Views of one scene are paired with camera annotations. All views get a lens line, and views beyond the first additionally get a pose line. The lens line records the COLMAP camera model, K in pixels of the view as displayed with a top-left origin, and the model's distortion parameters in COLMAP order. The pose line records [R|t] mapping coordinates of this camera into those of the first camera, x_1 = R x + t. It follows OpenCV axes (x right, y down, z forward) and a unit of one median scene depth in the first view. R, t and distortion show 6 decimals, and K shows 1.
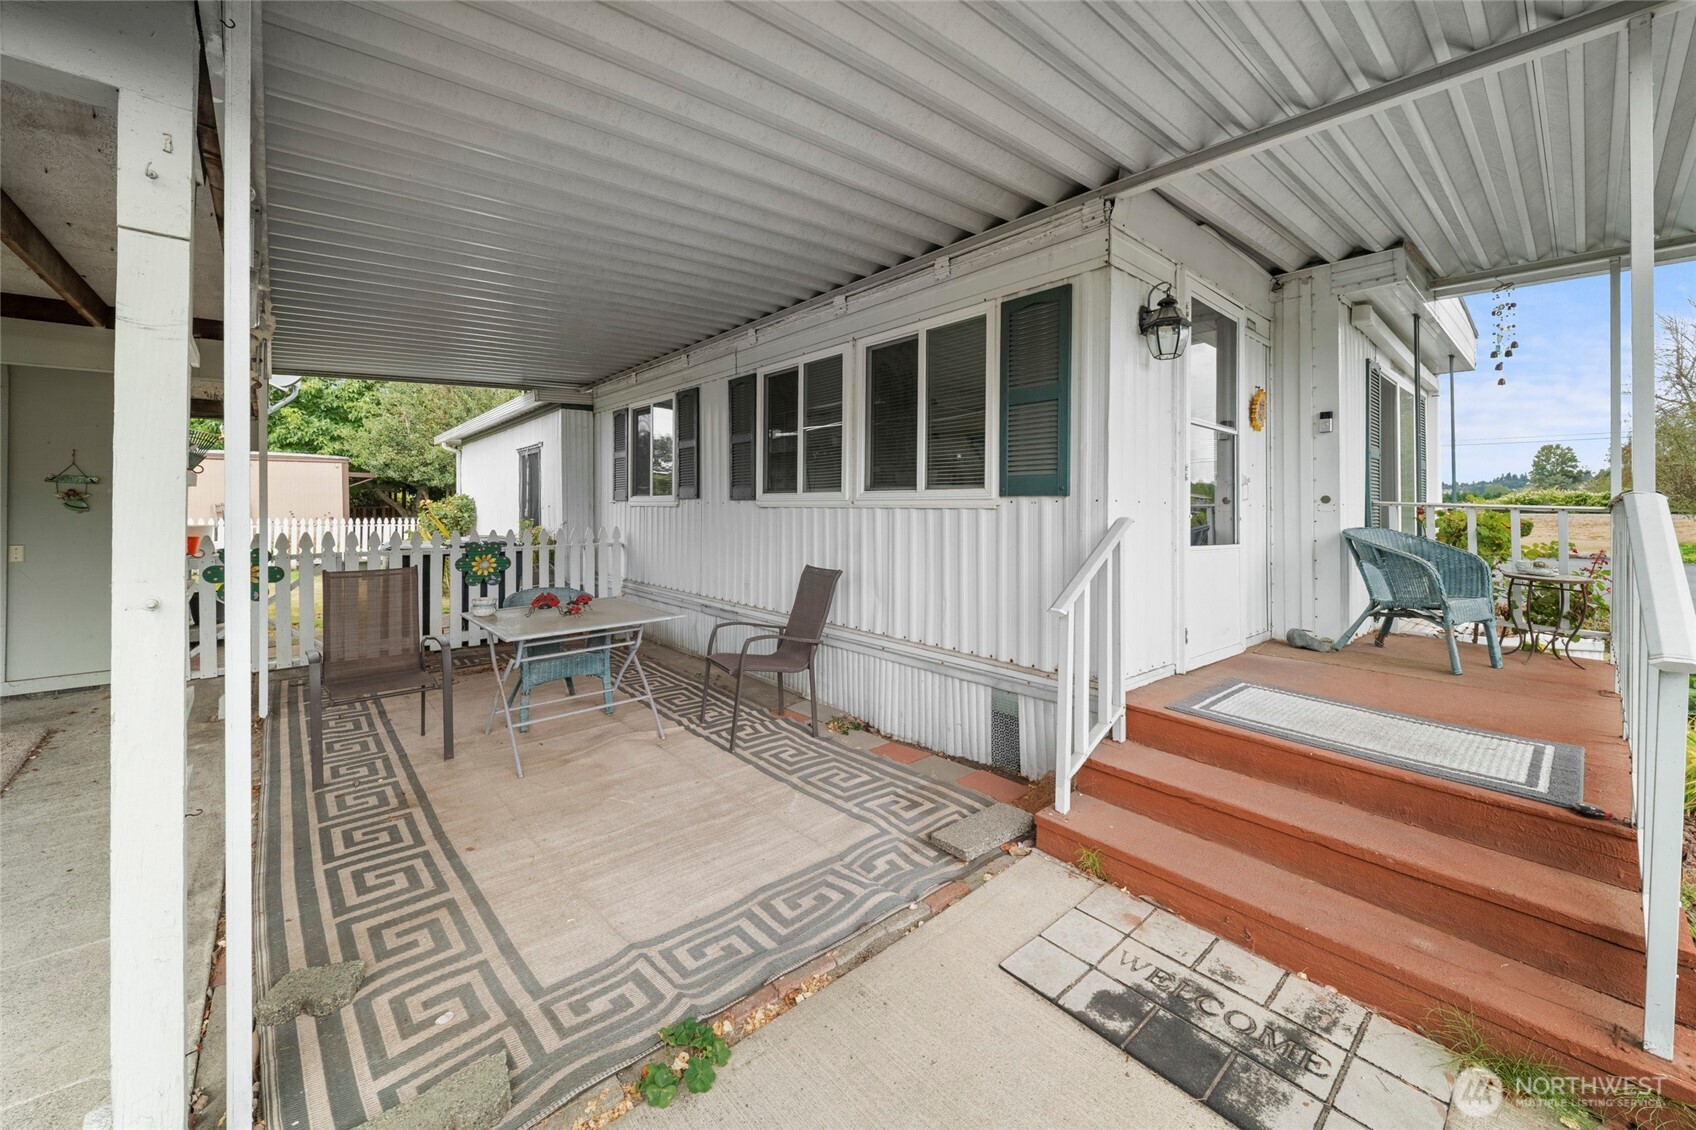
lens RADIAL K [[616.3, 0, 855.2], [0, 616.3, 518.9], [0, 0, 1]] dist [0.000243, -0.004167]
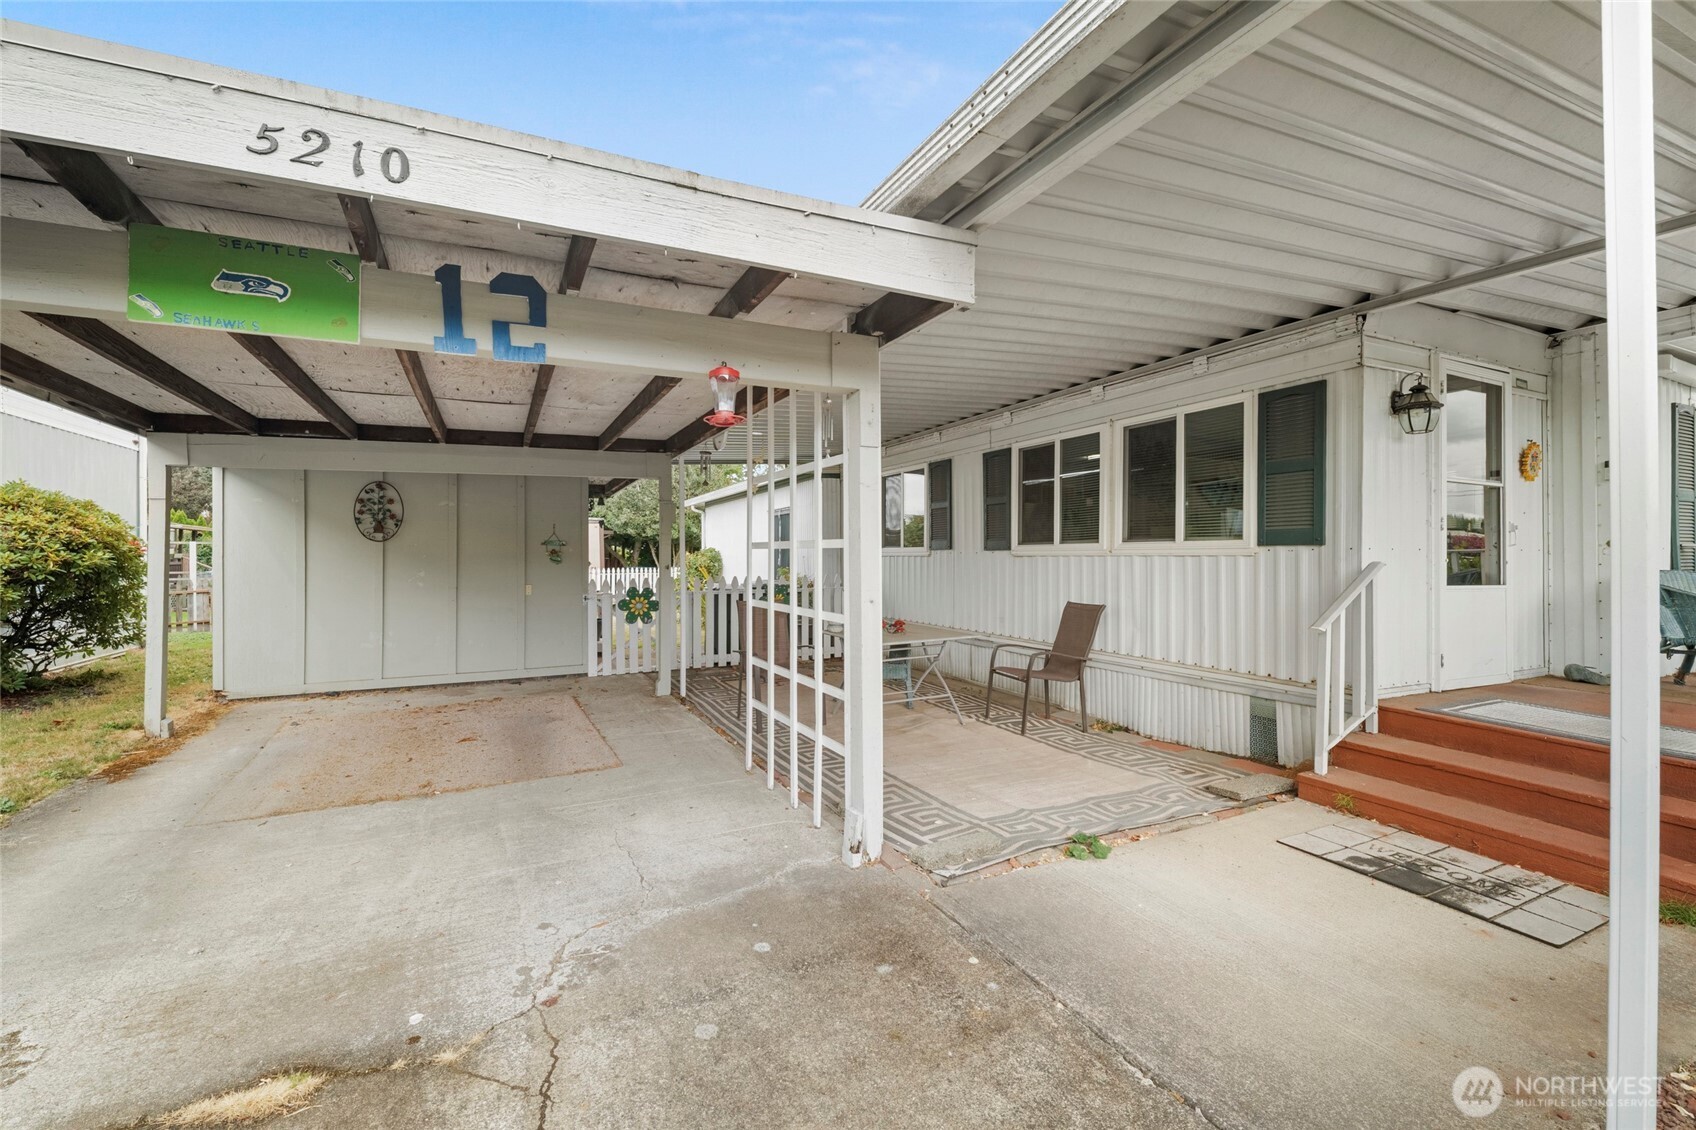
lens RADIAL K [[571.4, 0, 848.0], [0, 571.4, 568.8], [0, 0, 1]] dist [-0.015833, -0.000101]
pose [[0.938254, -0.003174, -0.345934, -0.166970], [0.004499, 0.999985, 0.003027, 0.003521], [0.345919, -0.004396, 0.938254, -0.419817]]
